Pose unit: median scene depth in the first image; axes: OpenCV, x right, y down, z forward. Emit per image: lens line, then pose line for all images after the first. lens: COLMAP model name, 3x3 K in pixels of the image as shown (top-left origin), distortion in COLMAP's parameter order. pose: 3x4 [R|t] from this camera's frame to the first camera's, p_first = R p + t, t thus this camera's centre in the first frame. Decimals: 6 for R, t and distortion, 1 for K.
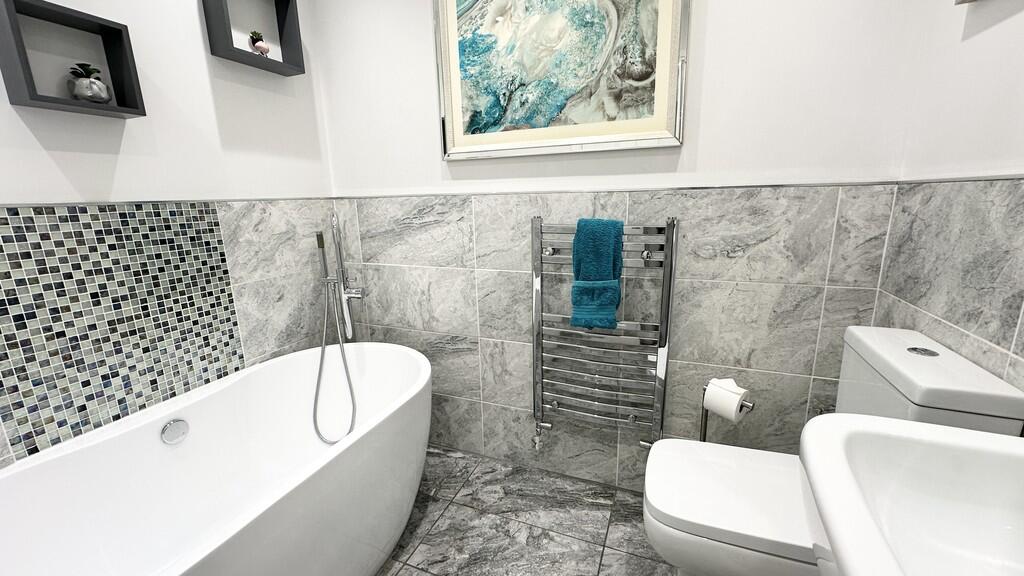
lens RADIAL K [[406.5, 0, 511.7], [0, 406.5, 288.4], [0, 0, 1]] dist [-0.005852, 0.001292]
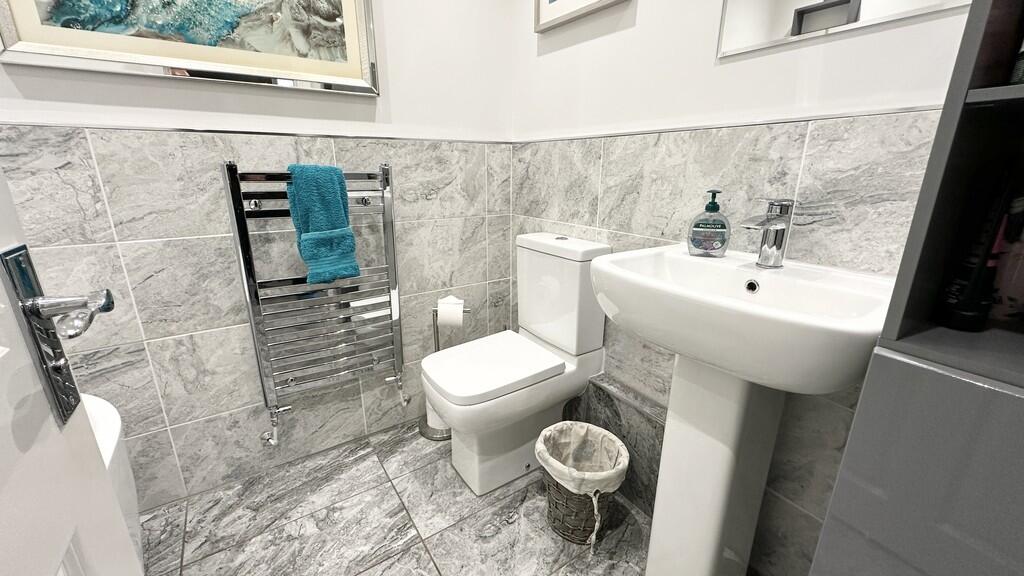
lens RADIAL K [[406.5, 0, 510.6], [0, 406.5, 288.0], [0, 0, 1]] dist [-0.005852, 0.001292]
pose [[0.559642, -0.213386, 0.800792, -0.329176], [0.165947, 0.975567, 0.143984, 0.044493], [-0.811950, 0.052309, 0.581379, 0.101440]]
